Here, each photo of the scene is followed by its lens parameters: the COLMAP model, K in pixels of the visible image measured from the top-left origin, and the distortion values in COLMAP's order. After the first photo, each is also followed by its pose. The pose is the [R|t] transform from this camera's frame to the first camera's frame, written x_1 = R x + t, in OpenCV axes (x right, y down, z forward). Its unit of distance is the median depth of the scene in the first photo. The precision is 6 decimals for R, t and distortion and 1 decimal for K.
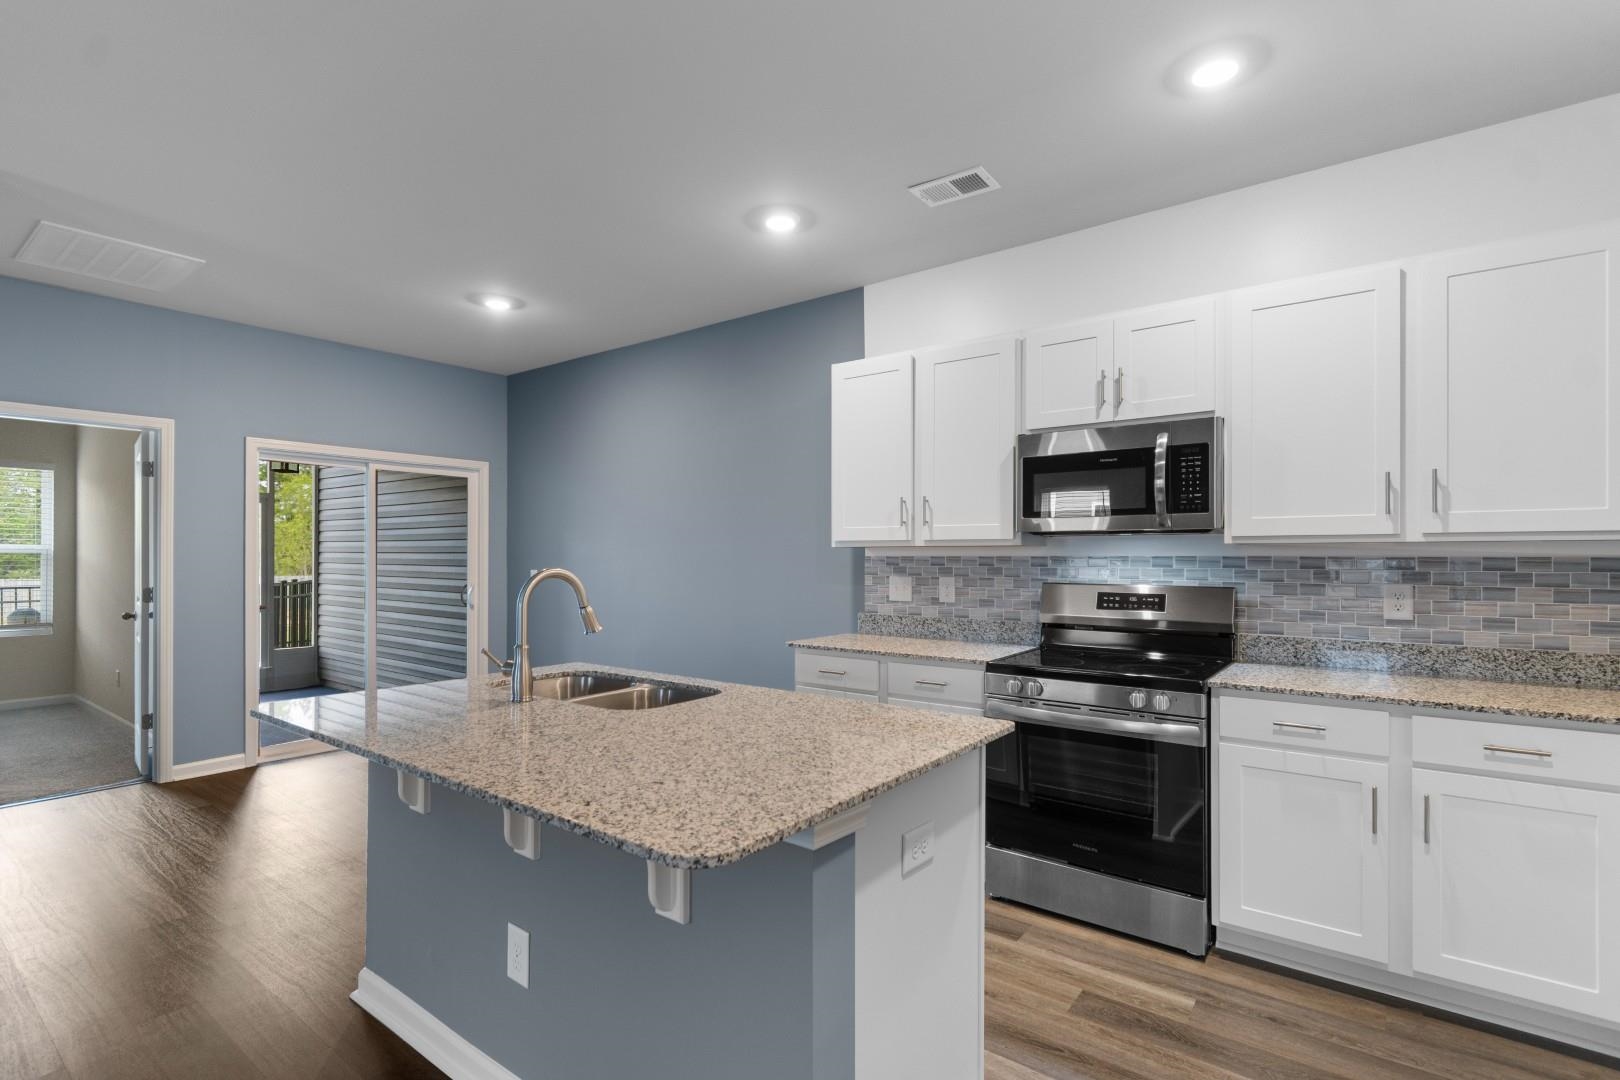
lens RADIAL K [[763.0, 0, 813.3], [0, 763.0, 558.5], [0, 0, 1]] dist [0.002360, -0.001310]
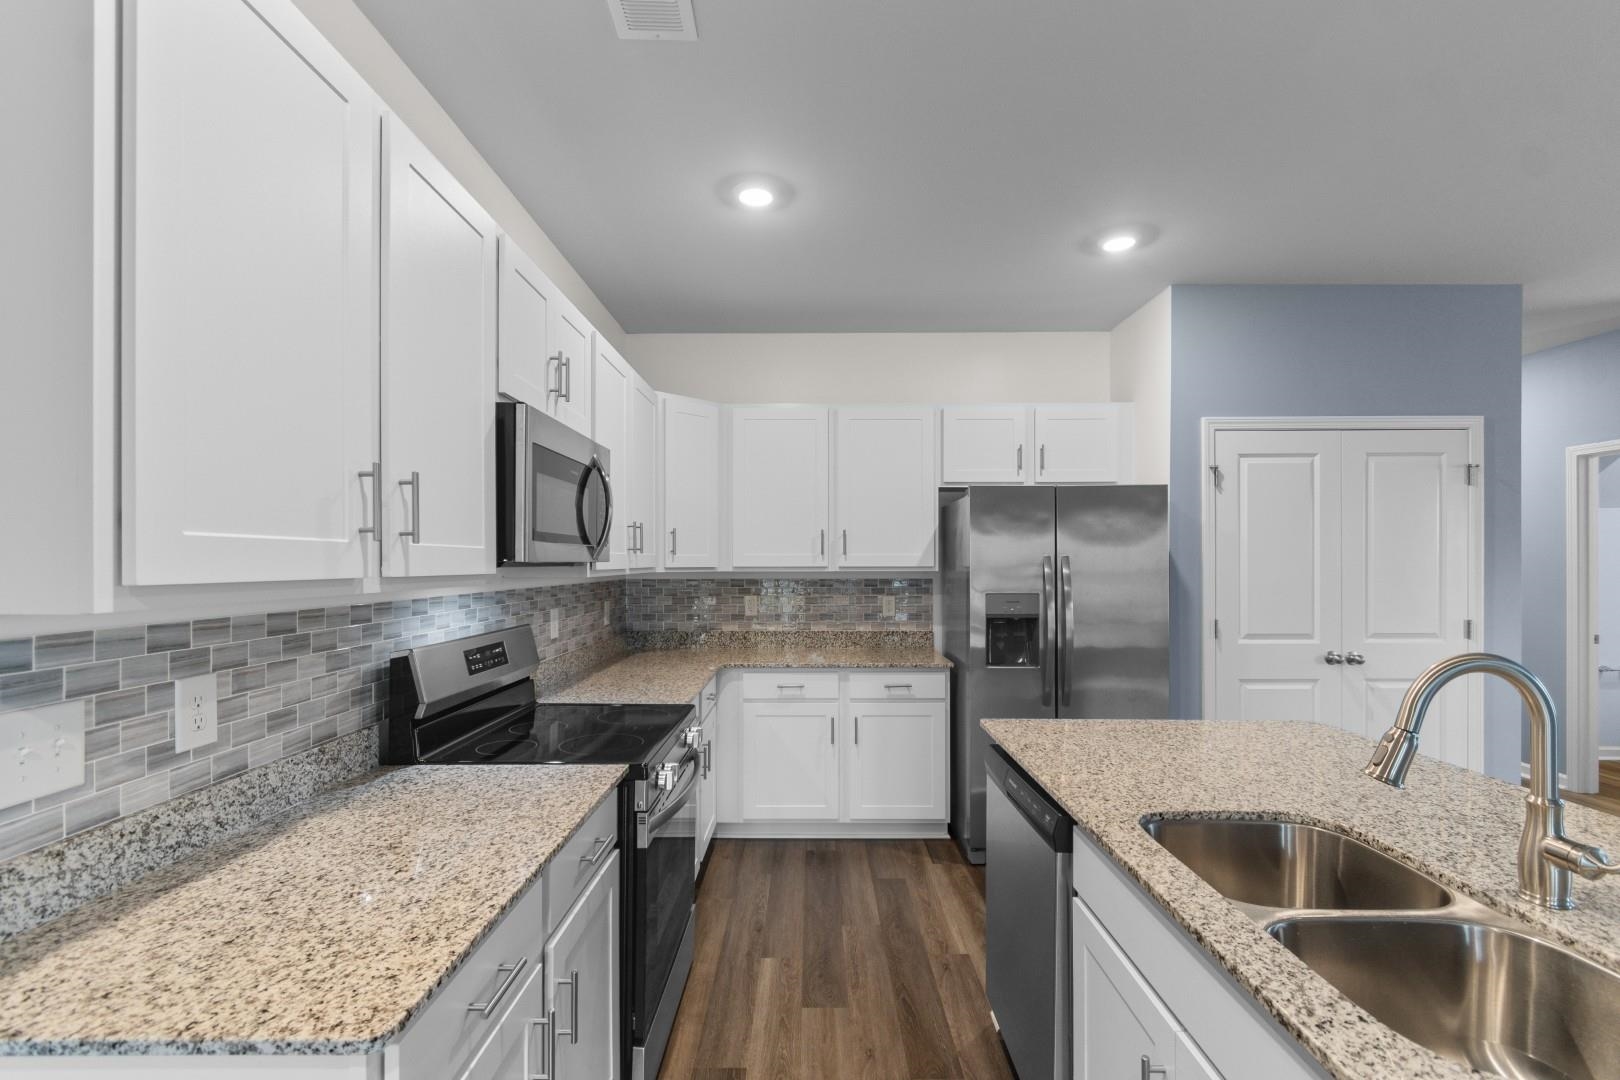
lens RADIAL K [[719.0, 0, 808.4], [0, 719.0, 561.2], [0, 0, 1]] dist [0.001076, -0.000498]
pose [[-0.598298, -0.000026, 0.801274, -0.314907], [0.002699, 0.999994, 0.002047, -0.035531], [-0.801269, 0.003387, -0.598294, 1.129953]]
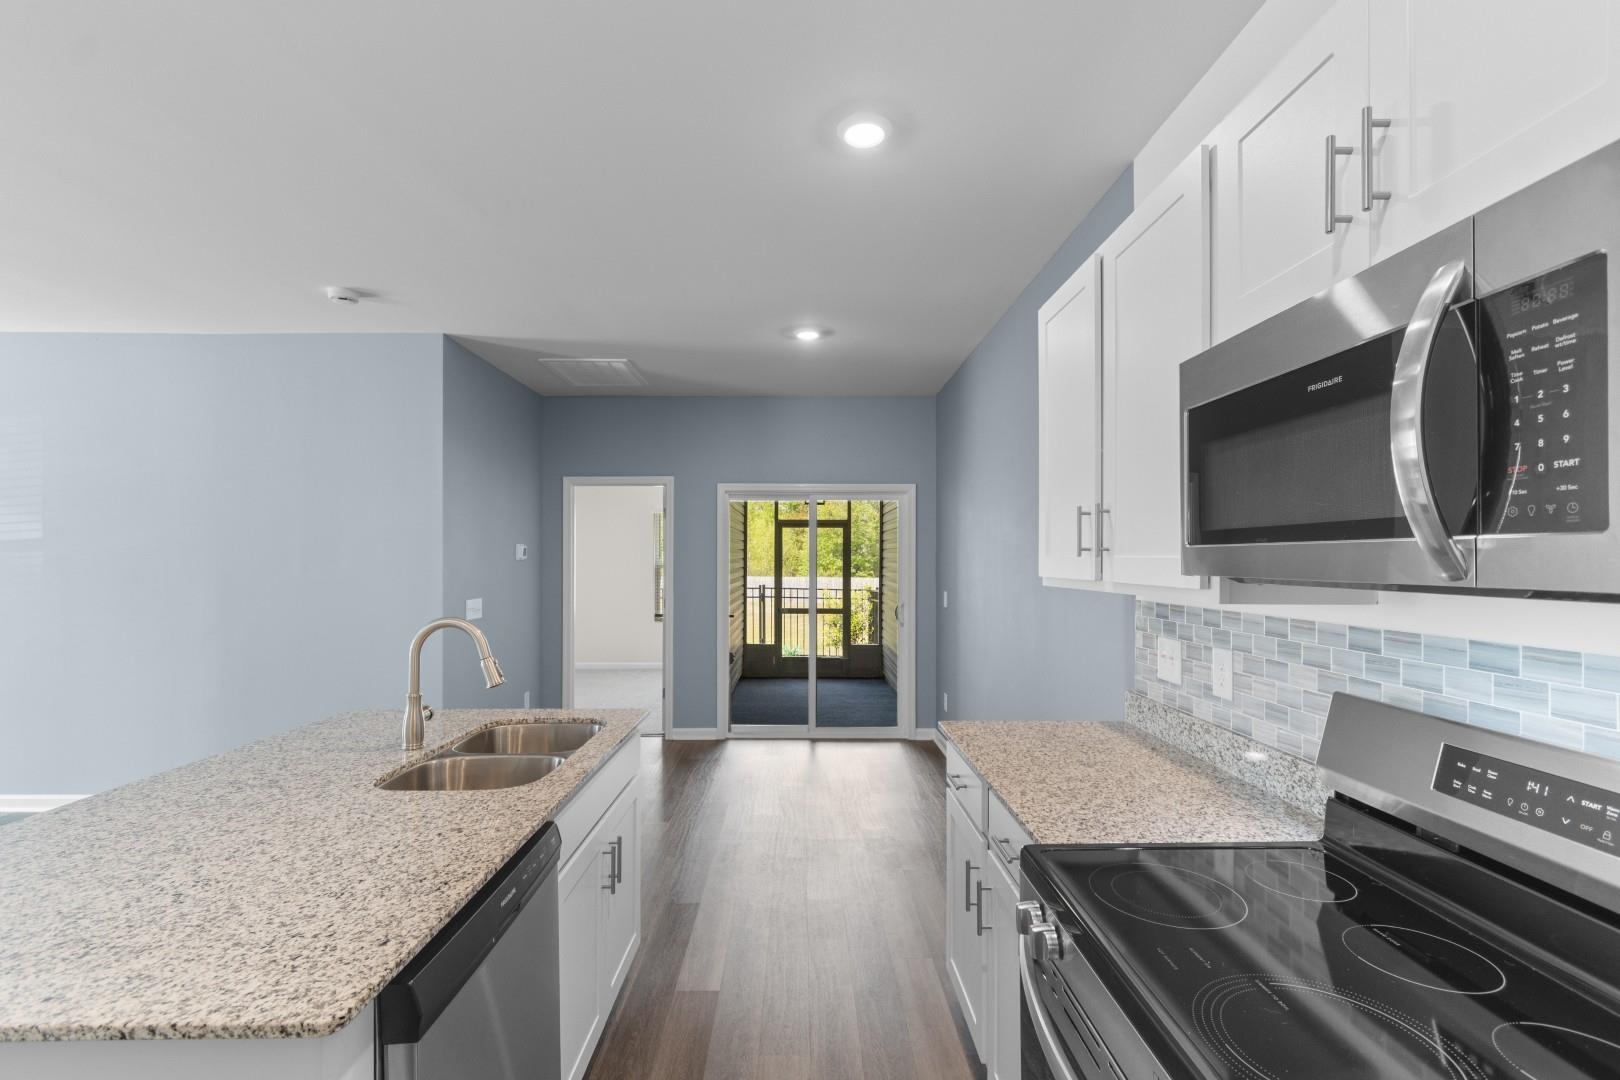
lens RADIAL K [[719.0, 0, 808.4], [0, 719.0, 561.2], [0, 0, 1]] dist [0.001076, -0.000498]
pose [[0.613915, 0.002131, -0.789369, 0.454854], [-0.002667, 0.999996, 0.000626, -0.042045], [0.789367, 0.001721, 0.613919, 0.547690]]
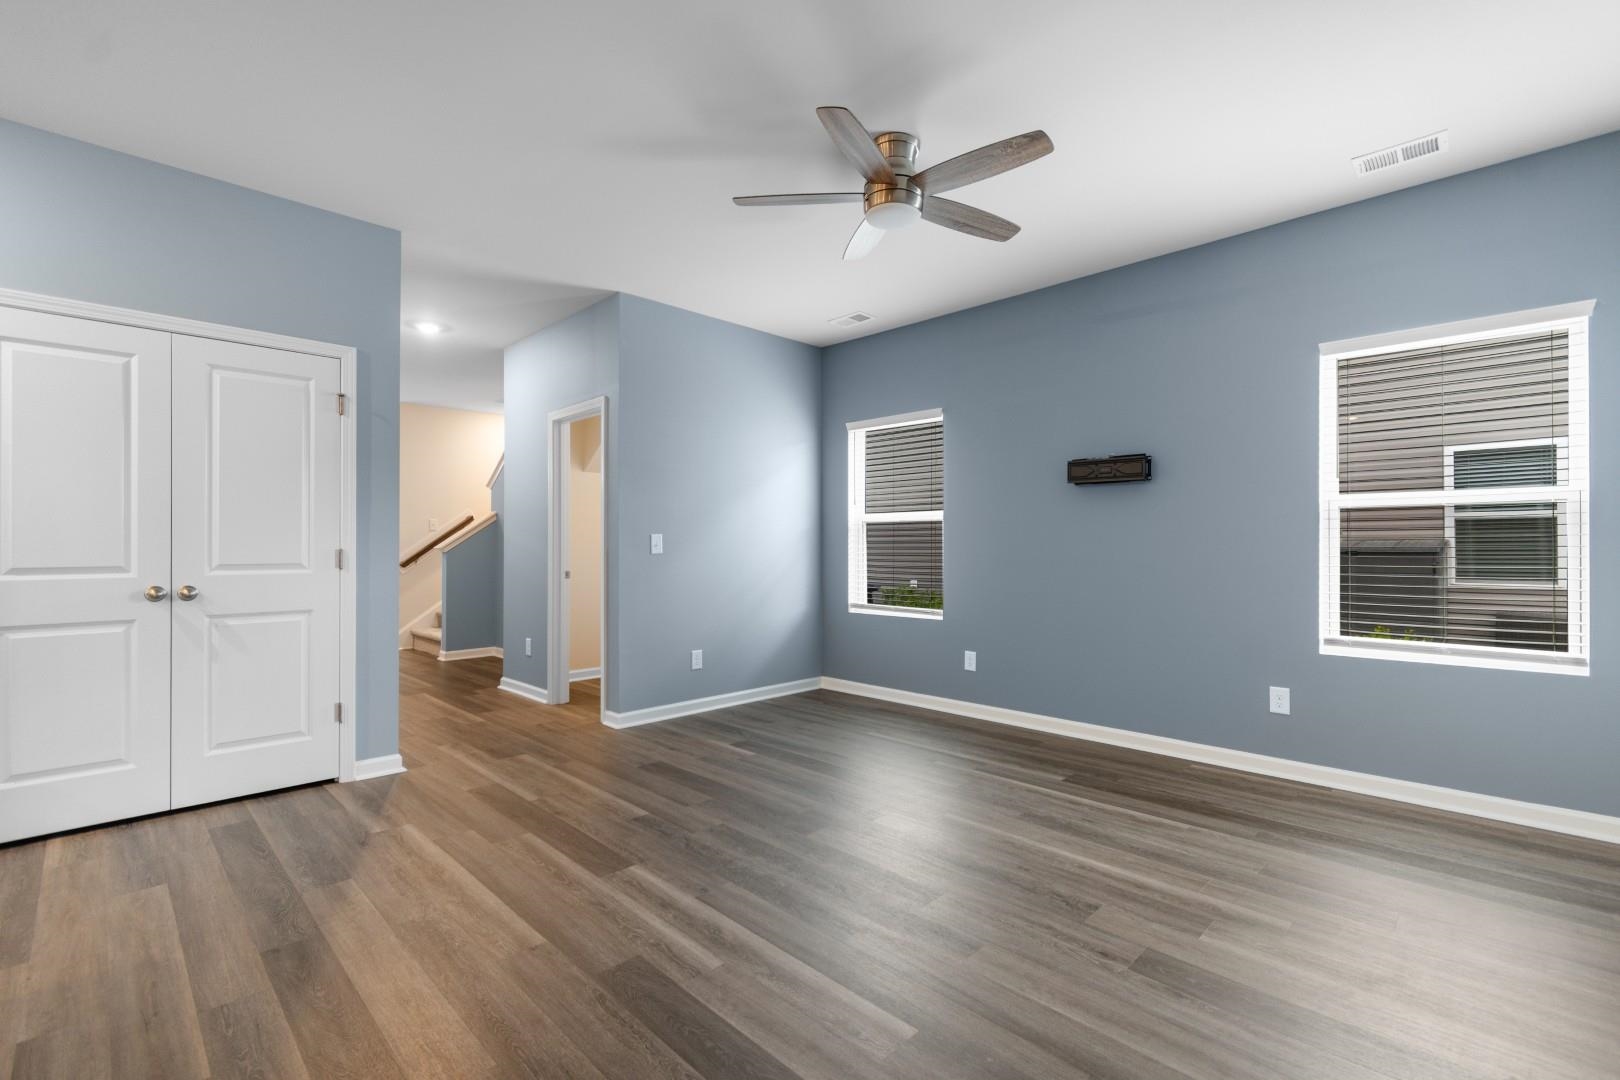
lens RADIAL K [[711.4, 0, 814.5], [0, 711.4, 541.7], [0, 0, 1]] dist [-0.000116, -0.000300]
pose [[-0.991374, -0.000173, 0.131066, -0.883949], [-0.000564, 0.999996, -0.002946, 0.048451], [-0.131065, -0.002995, -0.991369, 0.658819]]
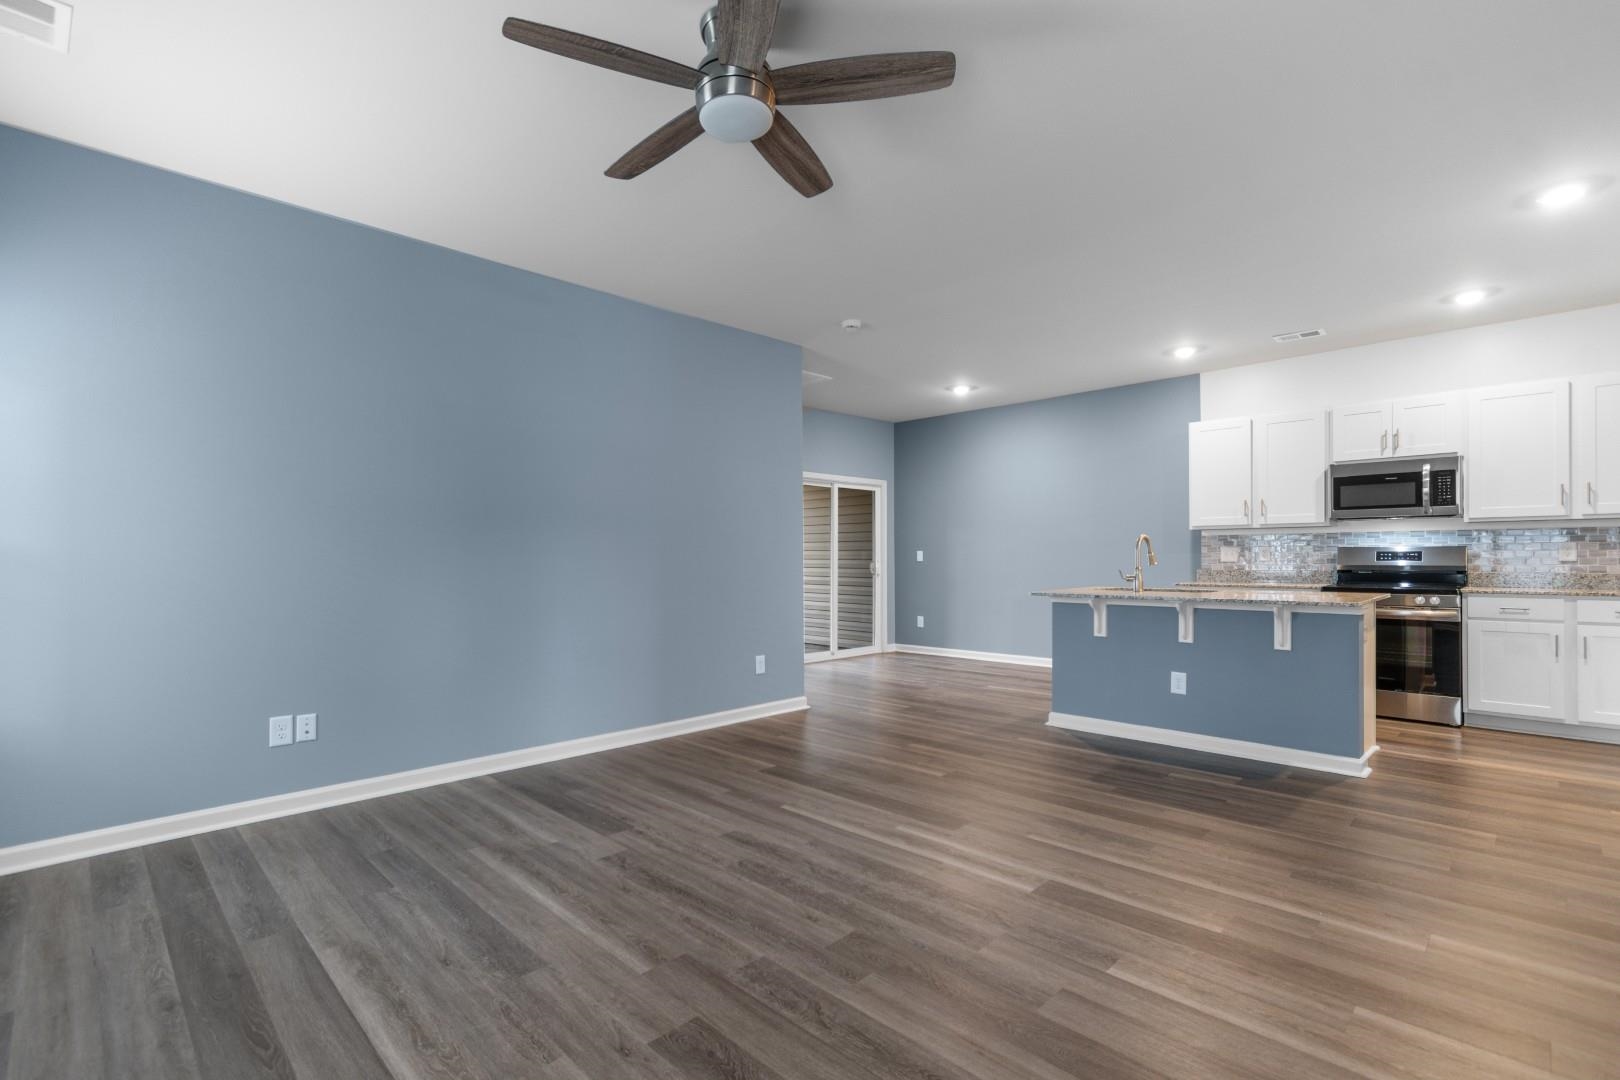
lens RADIAL K [[737.9, 0, 806.5], [0, 737.9, 559.1], [0, 0, 1]] dist [0.001607, -0.000243]
pose [[0.990748, -0.005635, -0.135596, -0.710709], [0.005727, 0.999984, 0.000286, 0.053941], [0.135592, -0.001060, 0.990764, -0.889357]]
